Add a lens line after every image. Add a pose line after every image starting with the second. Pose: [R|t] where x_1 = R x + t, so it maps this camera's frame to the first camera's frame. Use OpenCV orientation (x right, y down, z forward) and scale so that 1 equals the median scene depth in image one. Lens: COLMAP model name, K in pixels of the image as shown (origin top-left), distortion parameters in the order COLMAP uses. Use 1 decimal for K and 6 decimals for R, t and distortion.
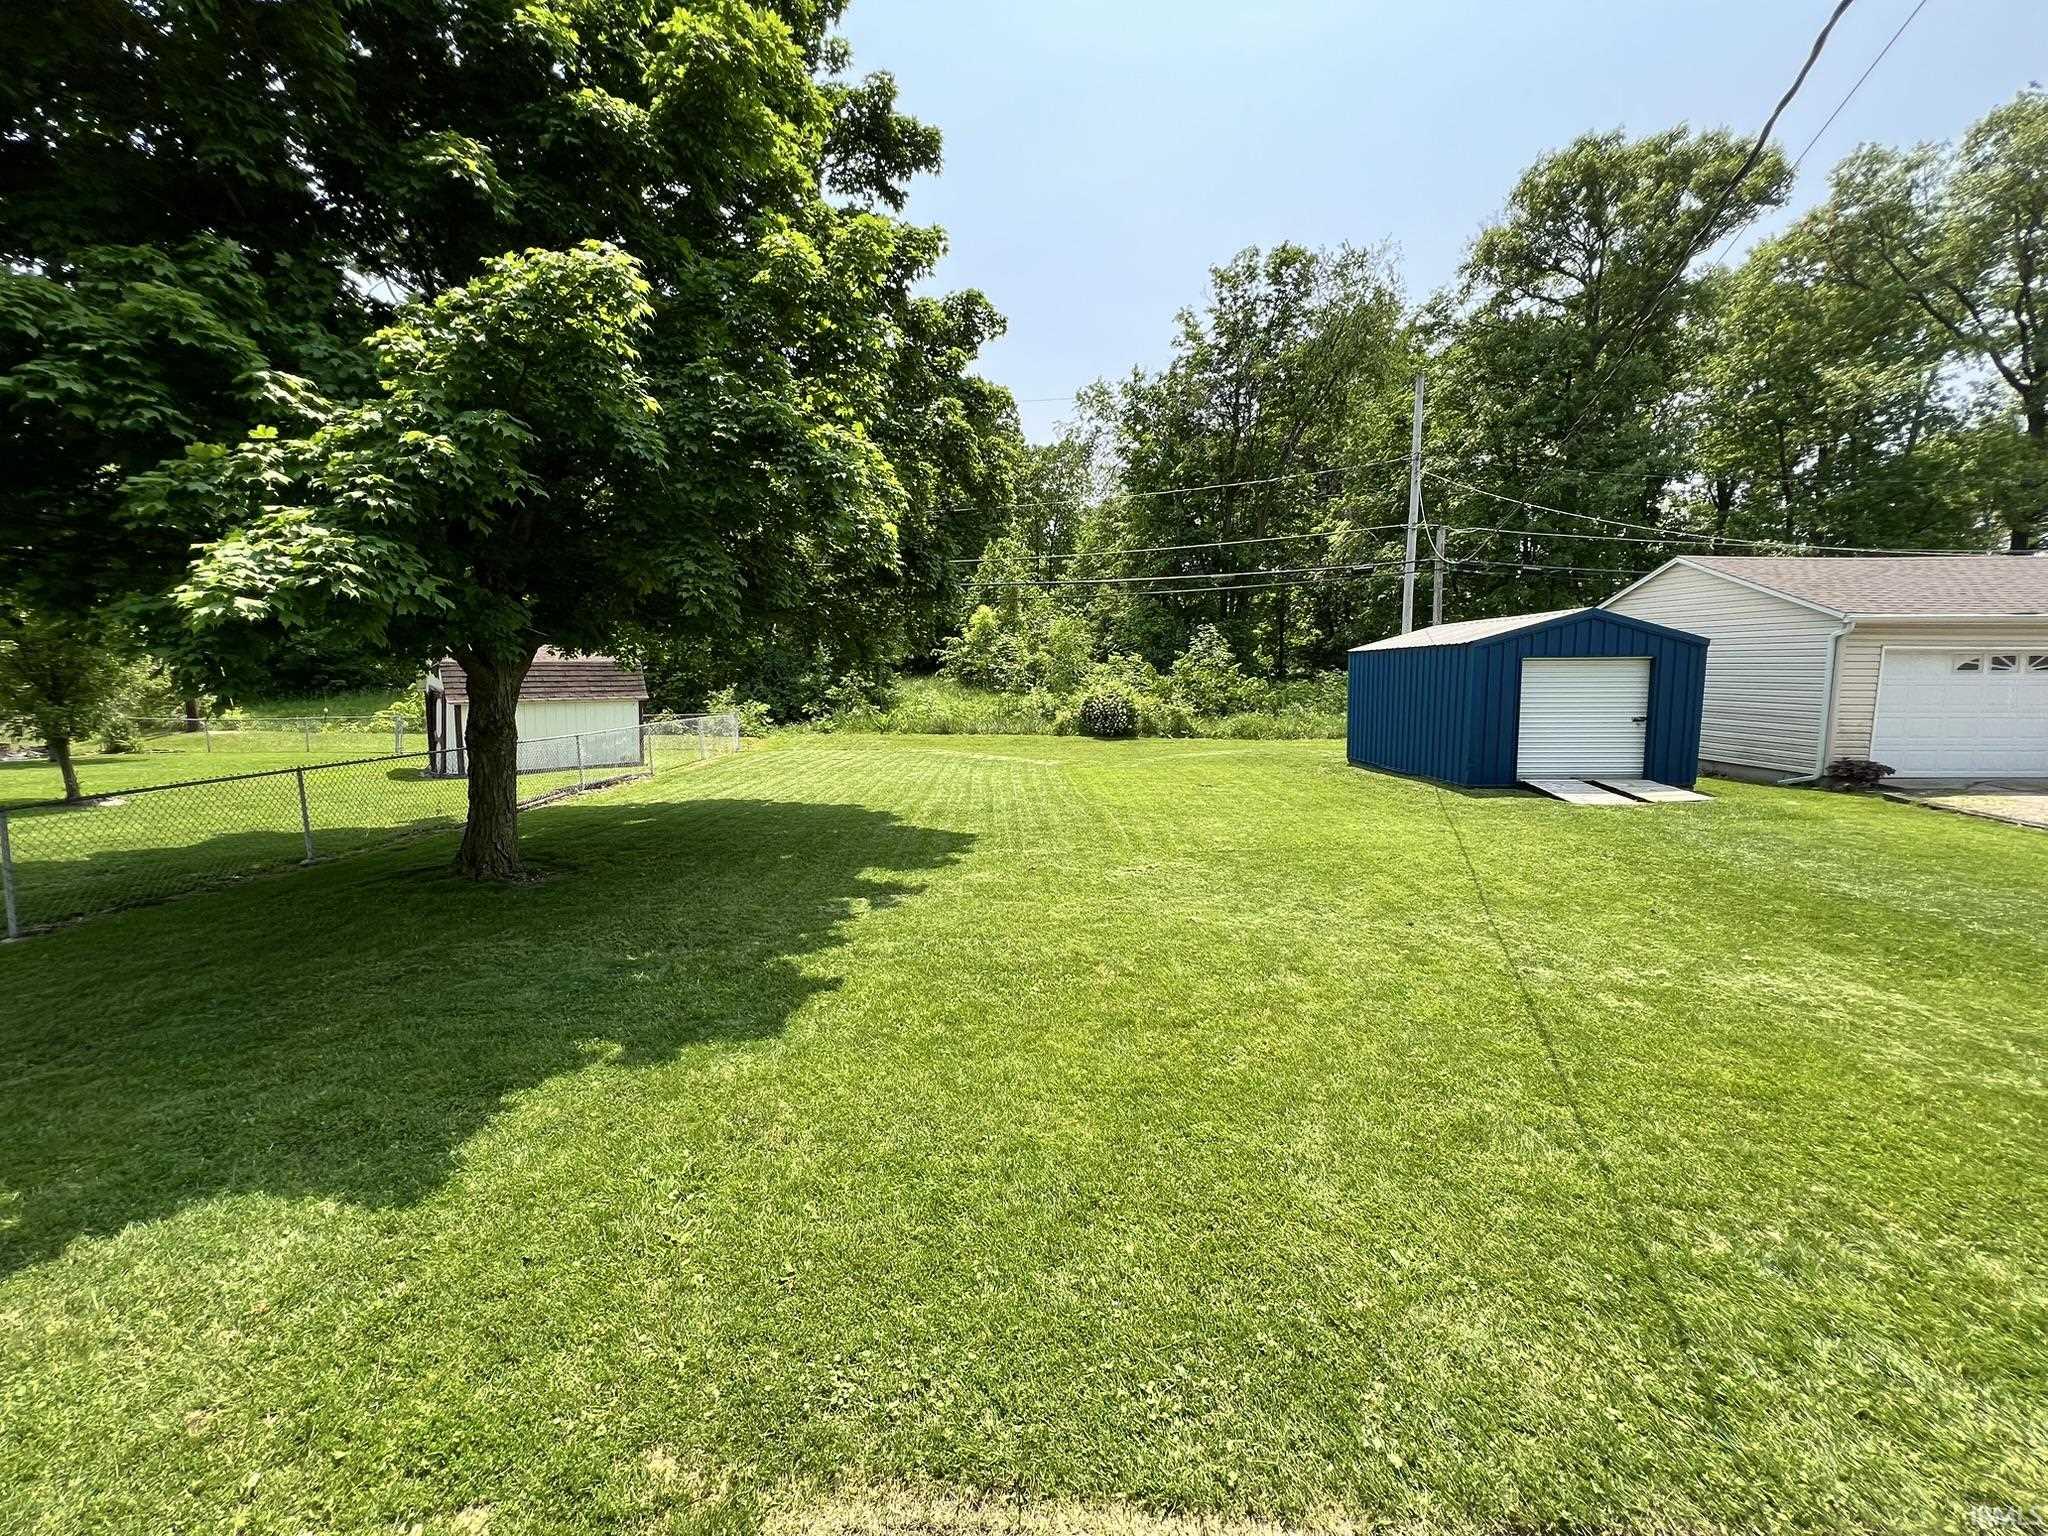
lens RADIAL K [[822.4, 0, 1019.8], [0, 822.4, 760.8], [0, 0, 1]] dist [0.000553, 0.000567]
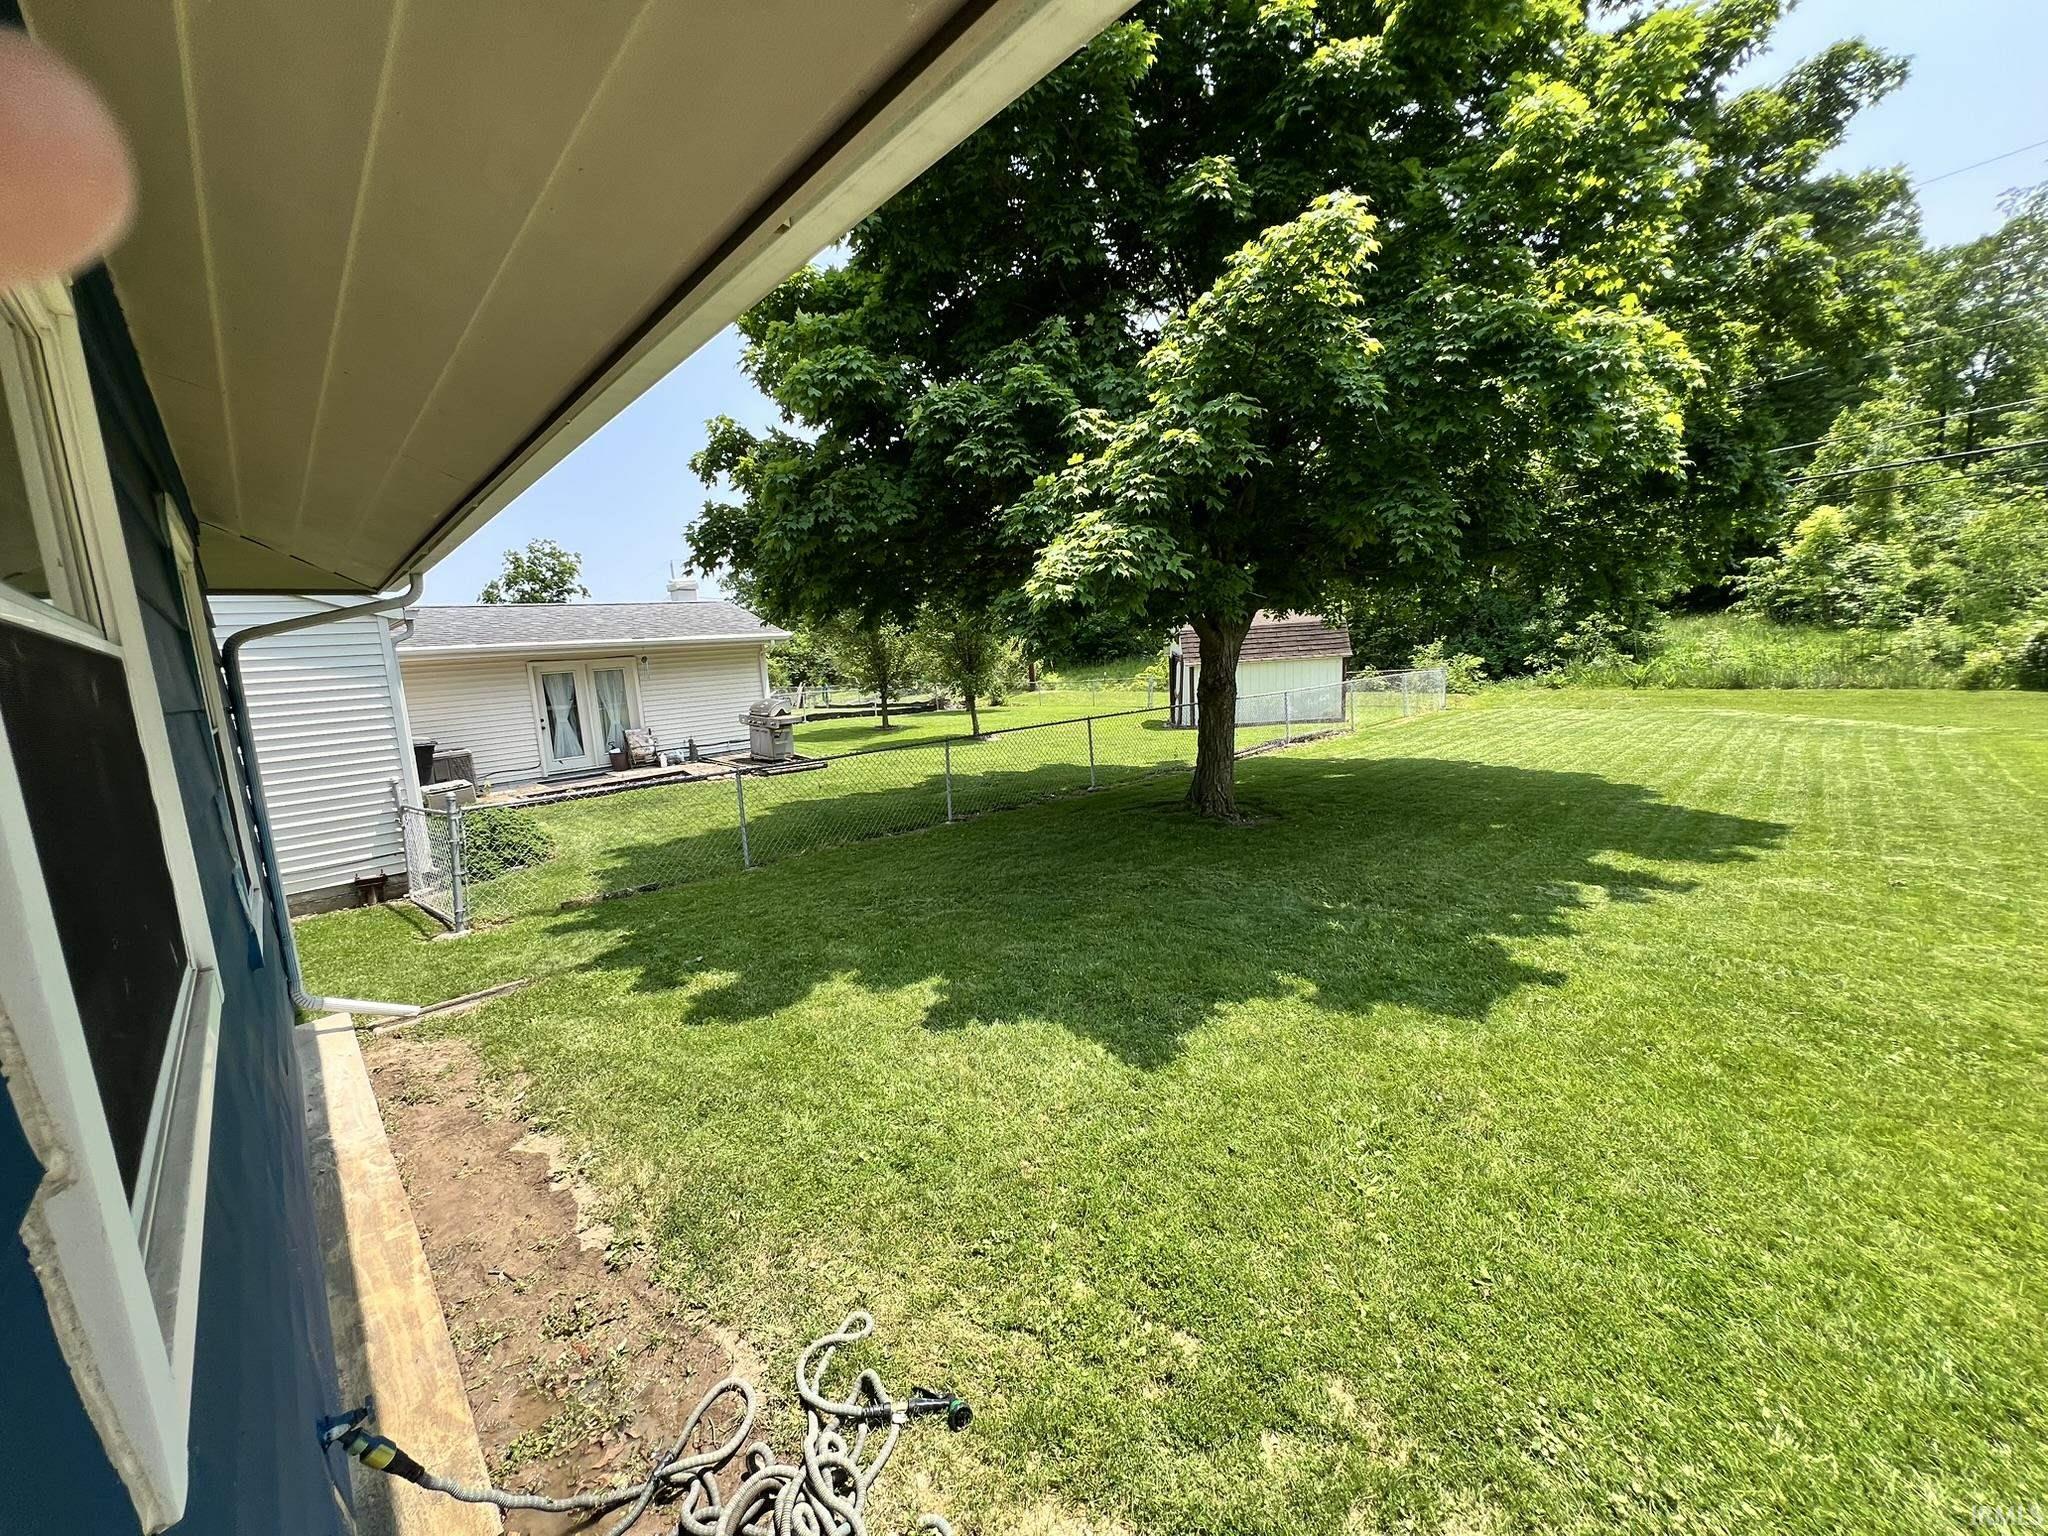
lens RADIAL K [[824.0, 0, 1016.8], [0, 824.0, 762.7], [0, 0, 1]] dist [0.000133, 0.000324]
pose [[0.692215, 0.057083, -0.719431, -0.007339], [-0.018654, 0.997949, 0.061233, 0.003998], [0.721450, -0.028966, 0.691860, 0.006904]]
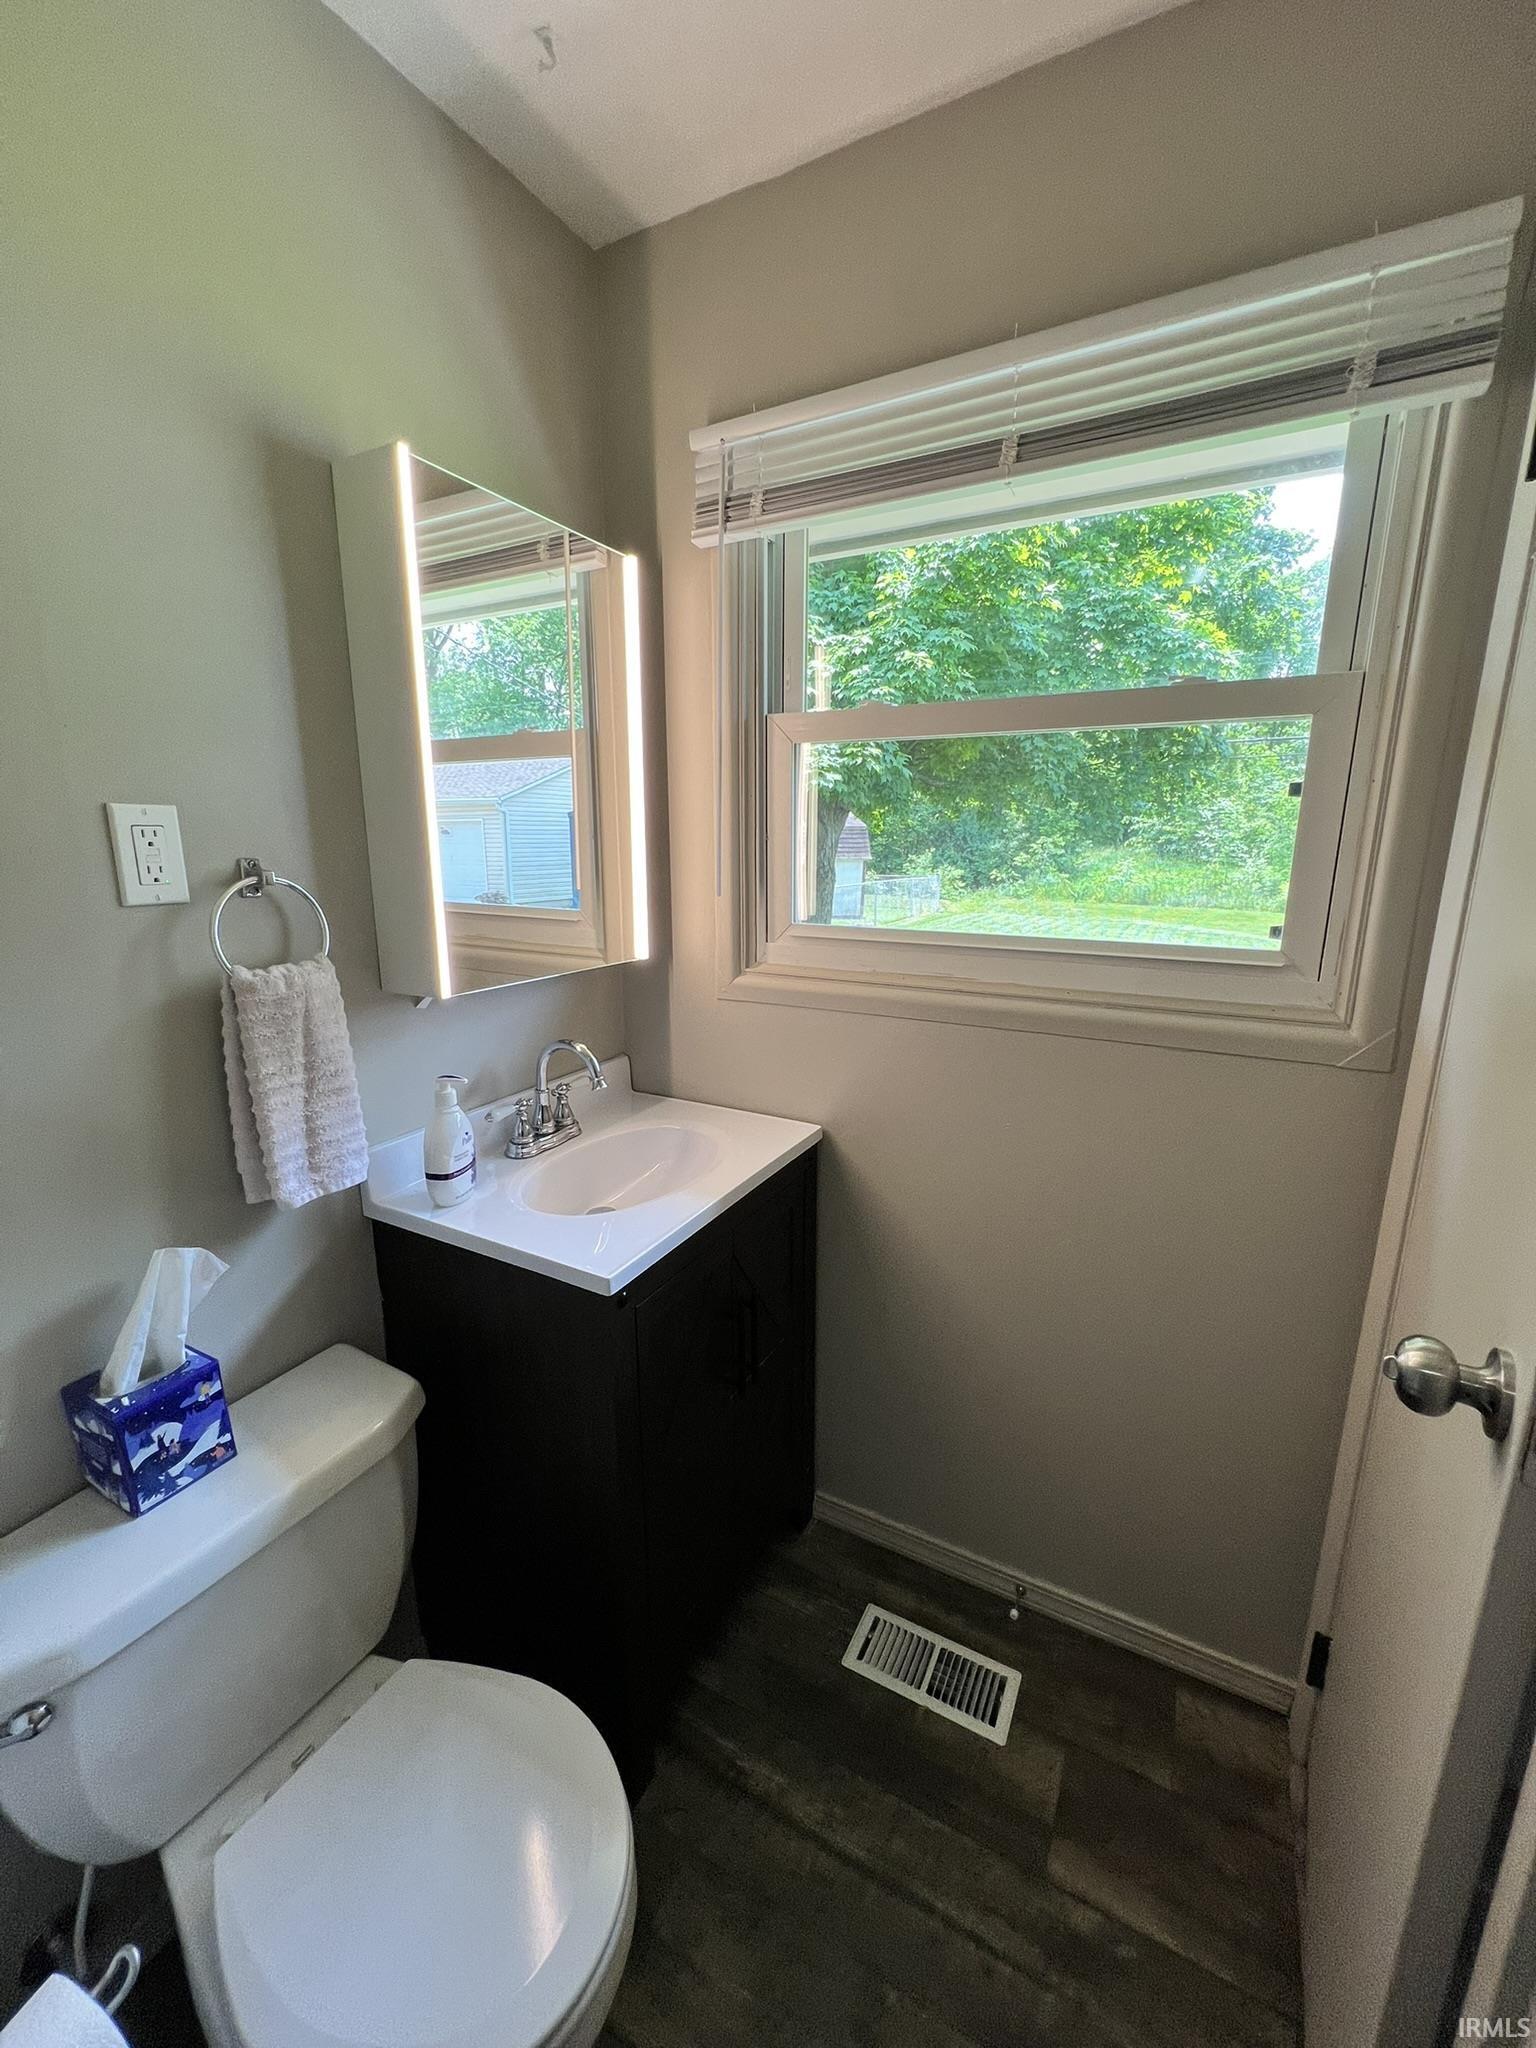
lens RADIAL K [[824.0, 0, 774.2], [0, 824.0, 1017.4], [0, 0, 1]] dist [0.000133, 0.000324]
pose [[0.890764, 0.107521, -0.441563, -0.147914], [-0.061608, 0.991210, 0.117078, 0.045955], [0.450270, -0.077085, 0.889559, -0.253360]]
